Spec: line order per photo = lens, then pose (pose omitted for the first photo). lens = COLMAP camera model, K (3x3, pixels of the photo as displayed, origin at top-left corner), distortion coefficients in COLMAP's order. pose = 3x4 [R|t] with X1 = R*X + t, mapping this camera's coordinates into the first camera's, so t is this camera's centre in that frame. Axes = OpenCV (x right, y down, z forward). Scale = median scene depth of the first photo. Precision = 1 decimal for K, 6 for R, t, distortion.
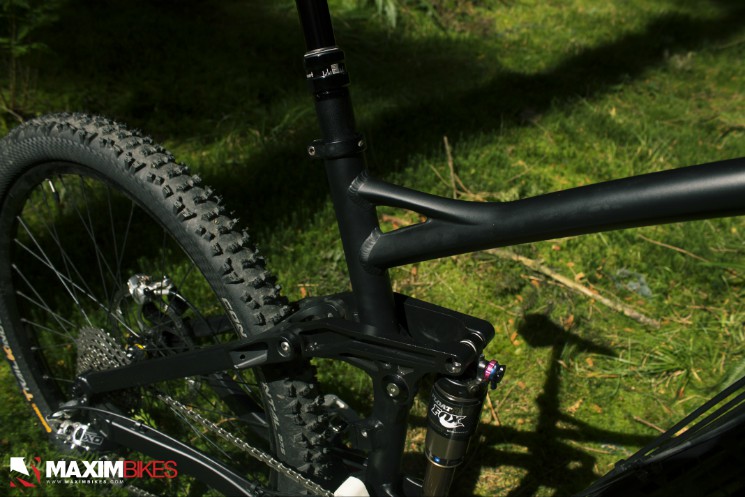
lens RADIAL K [[637.5, 0, 361.2], [0, 637.5, 249.2], [0, 0, 1]] dist [-0.148787, 0.104676]
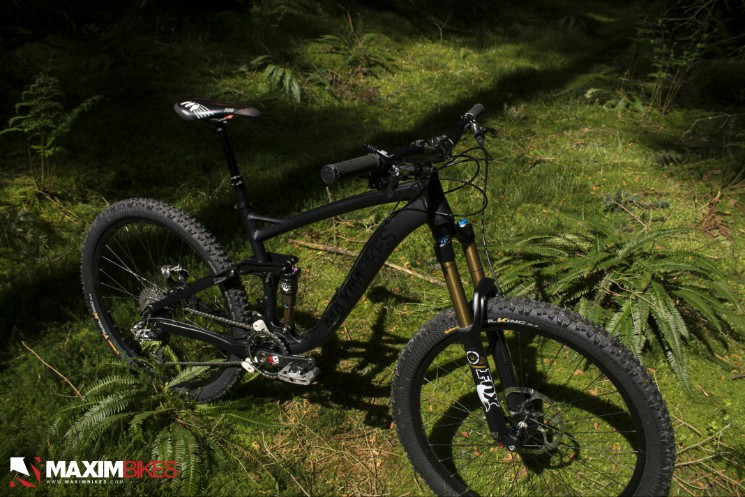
lens RADIAL K [[637.5, 0, 361.2], [0, 637.5, 249.2], [0, 0, 1]] dist [-0.148787, 0.104676]
pose [[0.992007, -0.085496, 0.092808, 0.074241], [0.091277, 0.994020, -0.059934, 0.095787], [-0.087129, 0.067926, 0.993879, -0.693386]]
